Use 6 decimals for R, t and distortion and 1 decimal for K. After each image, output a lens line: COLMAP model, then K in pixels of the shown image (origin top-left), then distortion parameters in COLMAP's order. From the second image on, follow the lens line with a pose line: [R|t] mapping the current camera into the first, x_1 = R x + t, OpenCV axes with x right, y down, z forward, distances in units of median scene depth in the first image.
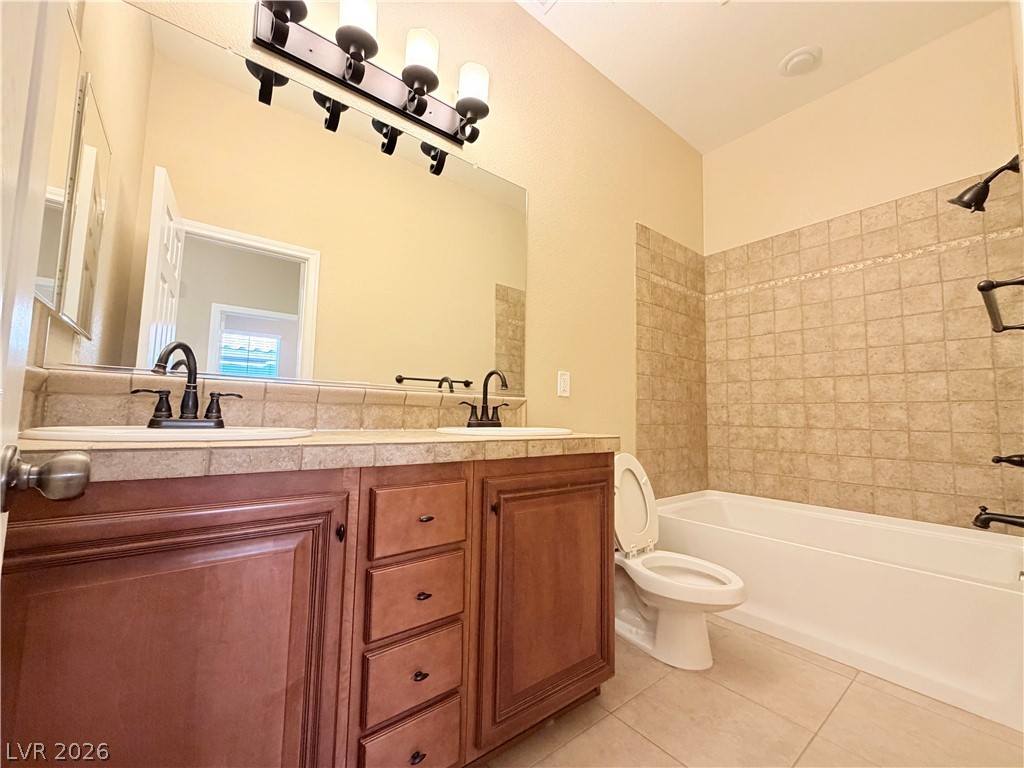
lens RADIAL K [[408.2, 0, 508.8], [0, 408.2, 383.4], [0, 0, 1]] dist [-0.000733, -0.000214]
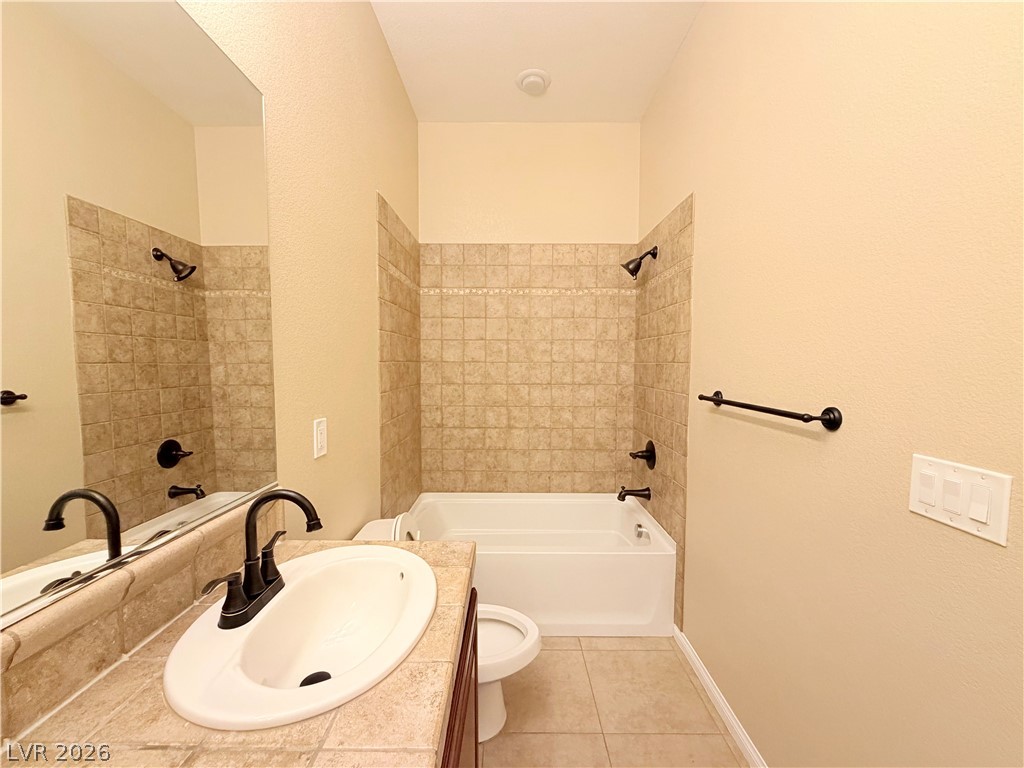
lens RADIAL K [[408.2, 0, 510.6], [0, 408.2, 385.2], [0, 0, 1]] dist [-0.000733, -0.000214]
pose [[0.622899, -0.059639, 0.780026, -0.139475], [-0.054736, 0.991324, 0.119504, -0.136389], [-0.780385, -0.117135, 0.614230, 0.287110]]
